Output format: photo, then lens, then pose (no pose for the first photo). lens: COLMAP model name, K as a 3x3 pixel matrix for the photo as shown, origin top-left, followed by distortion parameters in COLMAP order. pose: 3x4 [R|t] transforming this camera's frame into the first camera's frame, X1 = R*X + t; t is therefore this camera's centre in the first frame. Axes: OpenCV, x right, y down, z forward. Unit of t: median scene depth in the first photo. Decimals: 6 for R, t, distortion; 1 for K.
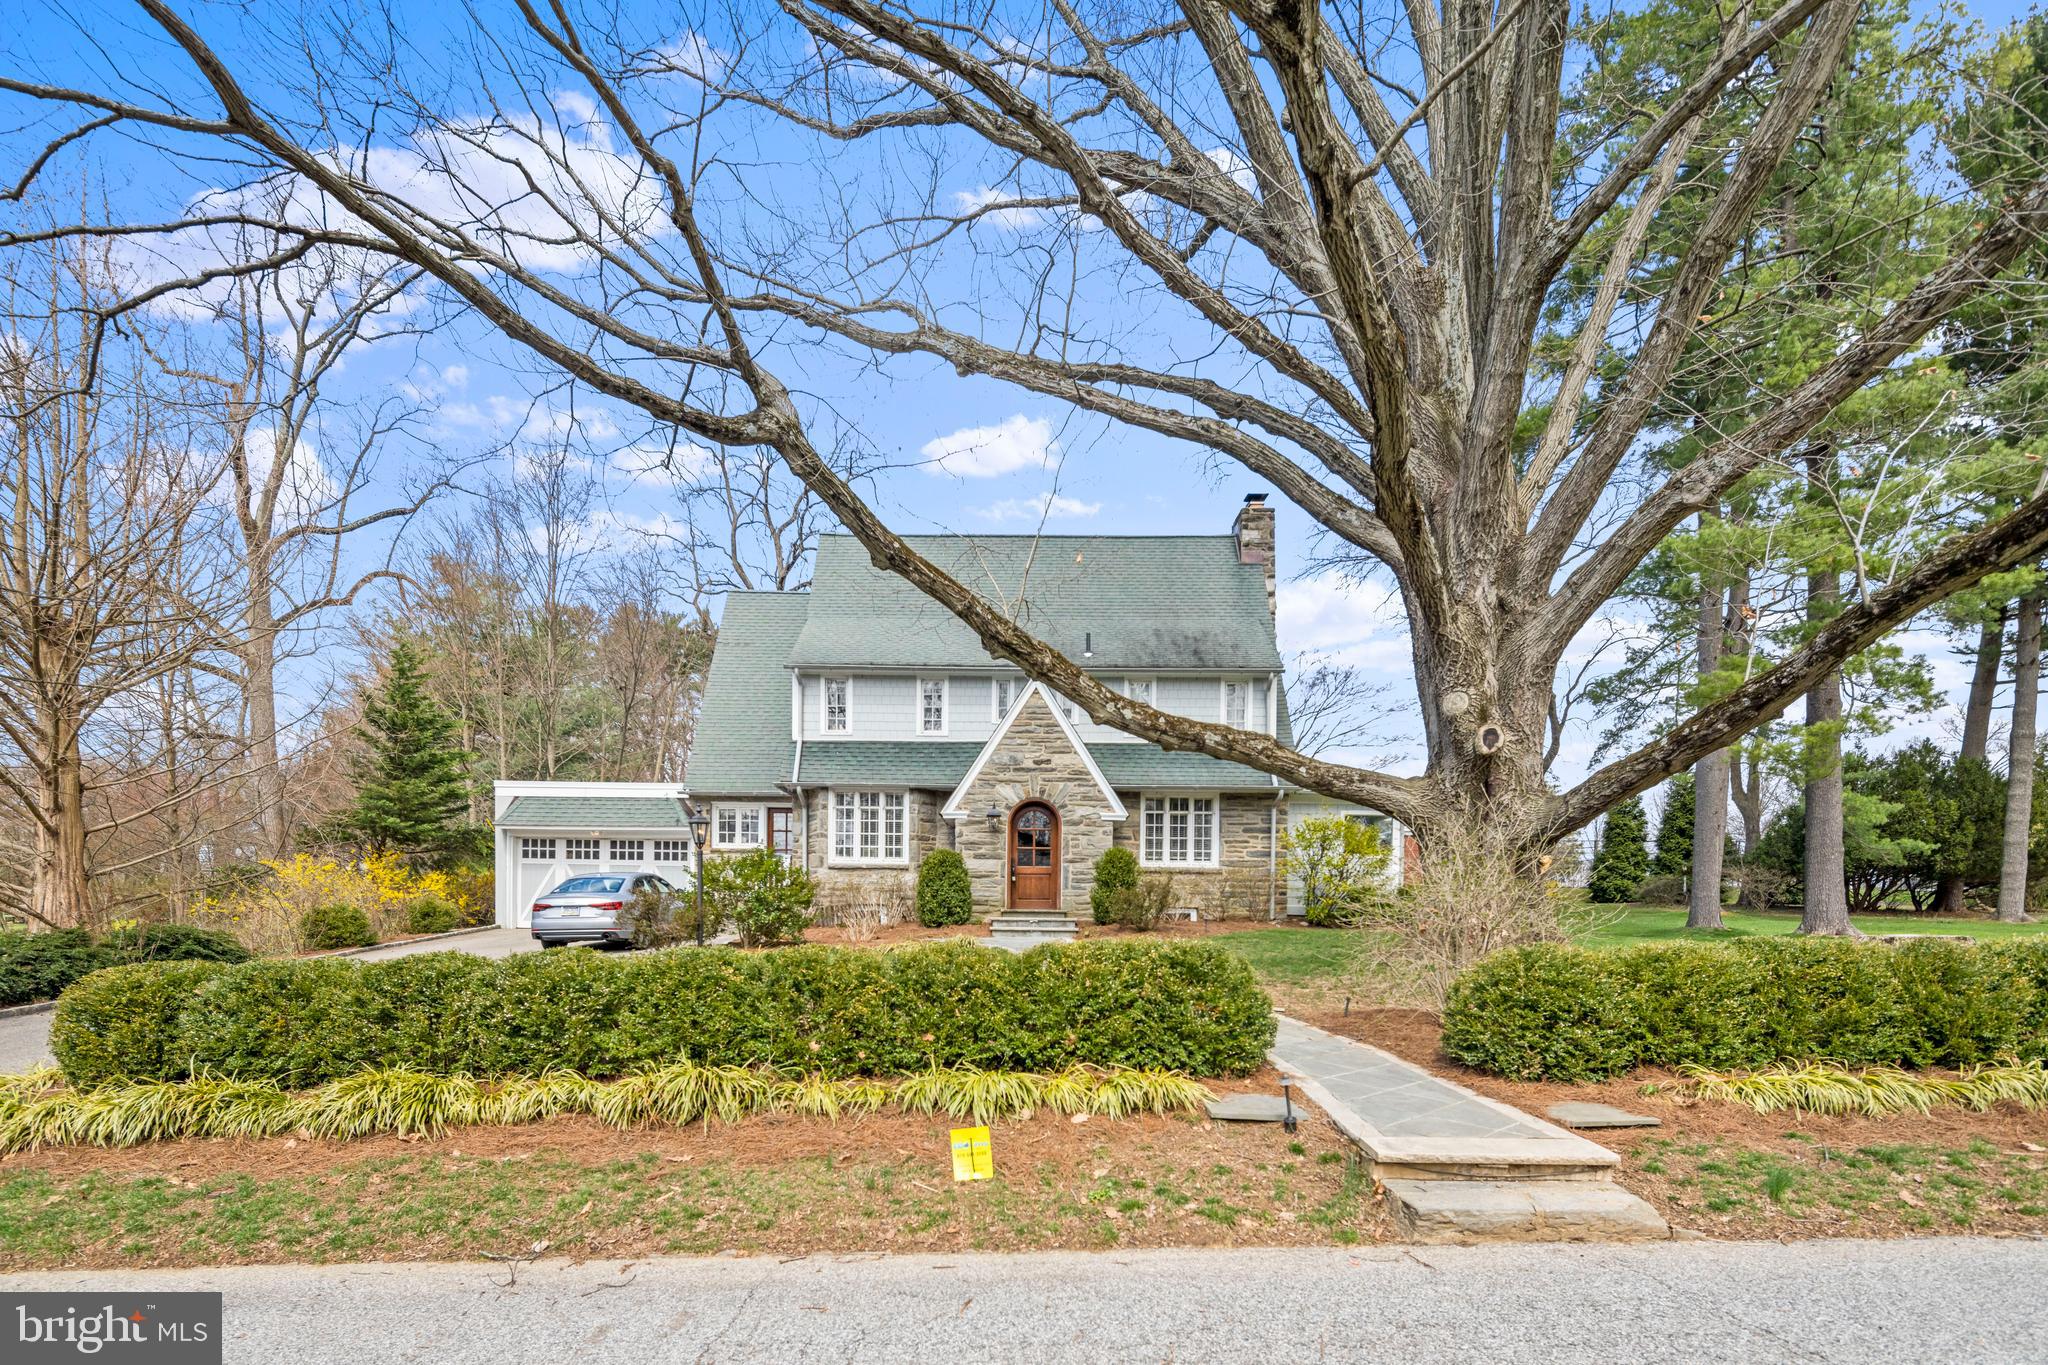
lens RADIAL K [[999.4, 0, 1028.9], [0, 999.4, 891.0], [0, 0, 1]] dist [0.000718, -0.000773]
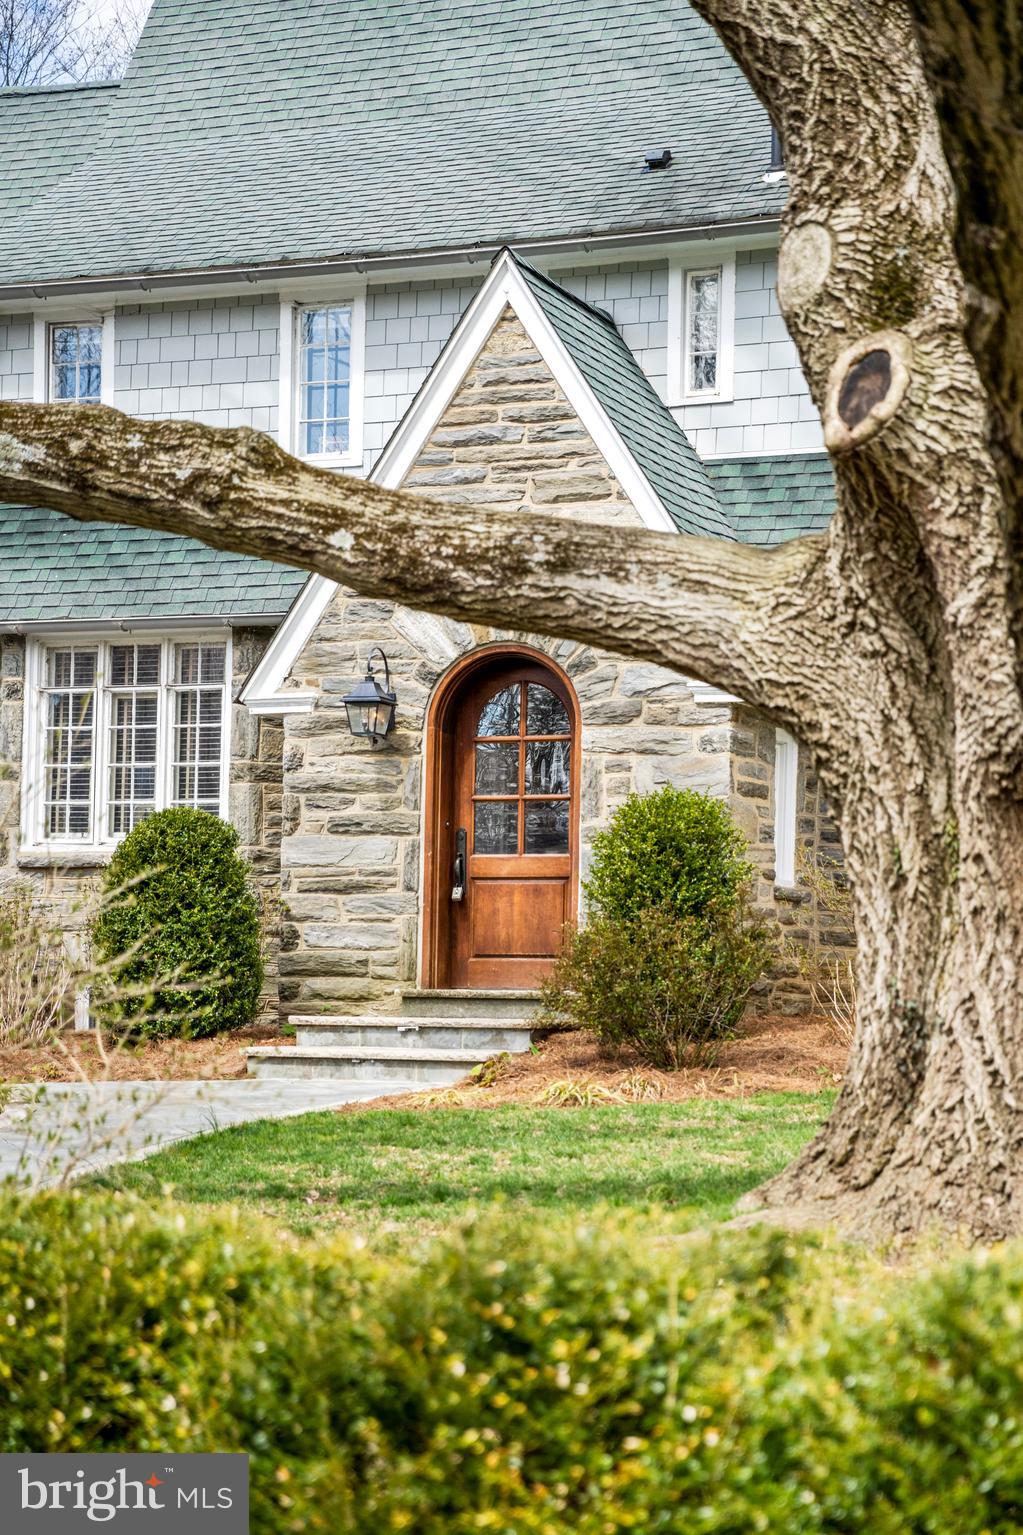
lens RADIAL K [[2919.5, 0, 510.1], [0, 2919.5, 765.5], [0, 0, 1]] dist [0.142913, -0.013508]
pose [[0.927220, -0.028083, -0.373463, 0.367492], [0.010446, 0.998736, -0.049166, -0.007082], [0.374372, 0.041686, 0.926341, 0.130445]]
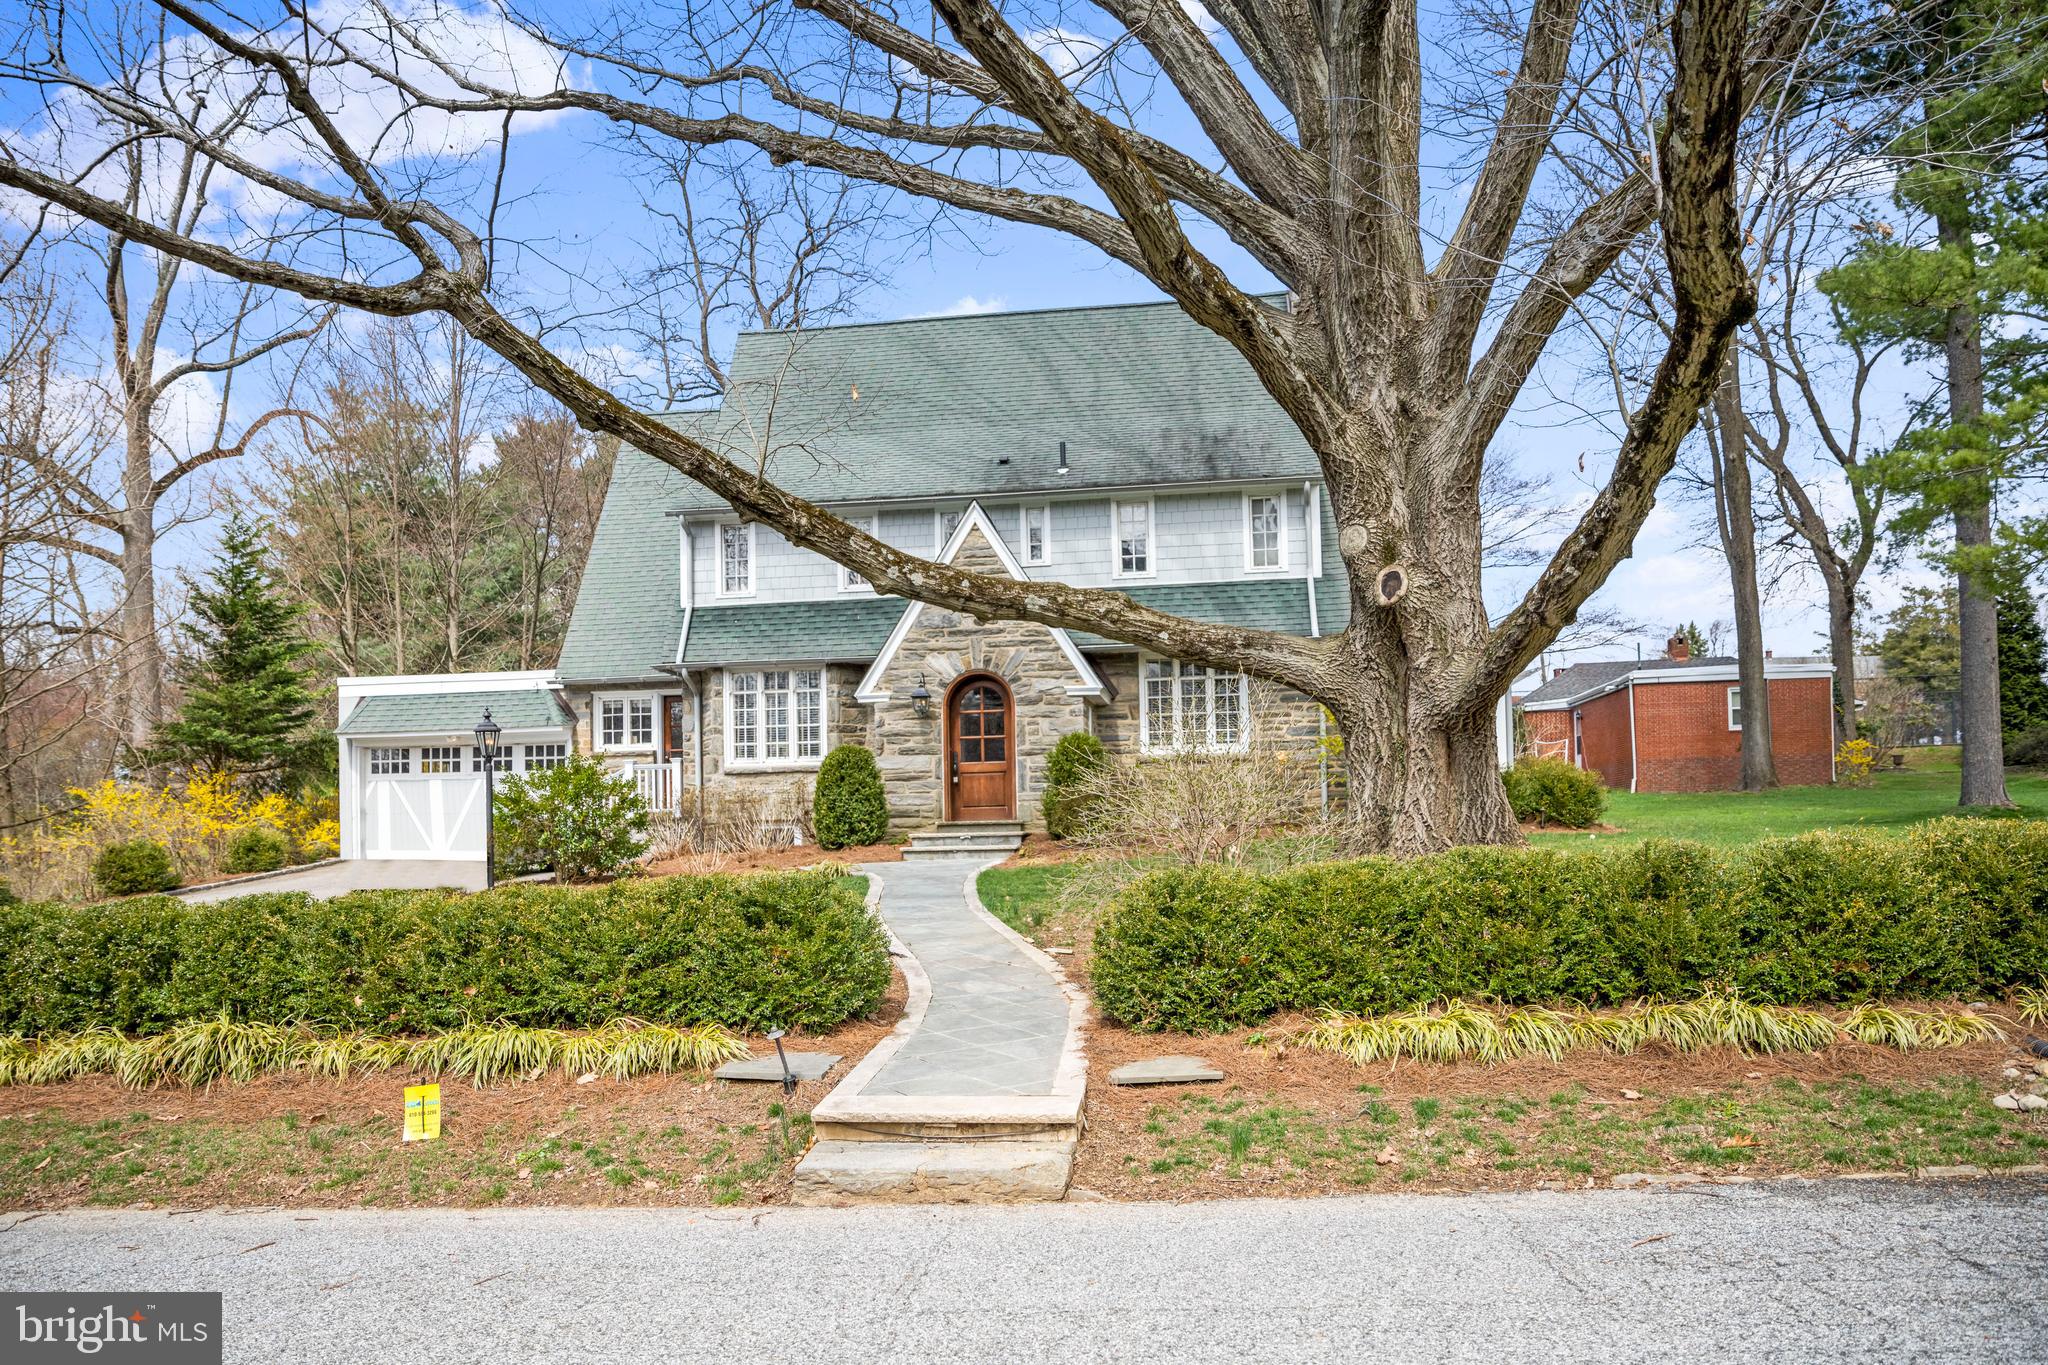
lens RADIAL K [[1457.1, 0, 1019.8], [0, 1457.1, 703.9], [0, 0, 1]] dist [-0.122751, 0.097521]
pose [[0.991420, -0.045062, -0.122705, 0.172177], [0.038363, 0.997670, -0.056421, -0.005733], [0.124961, 0.051230, 0.990838, -0.068085]]
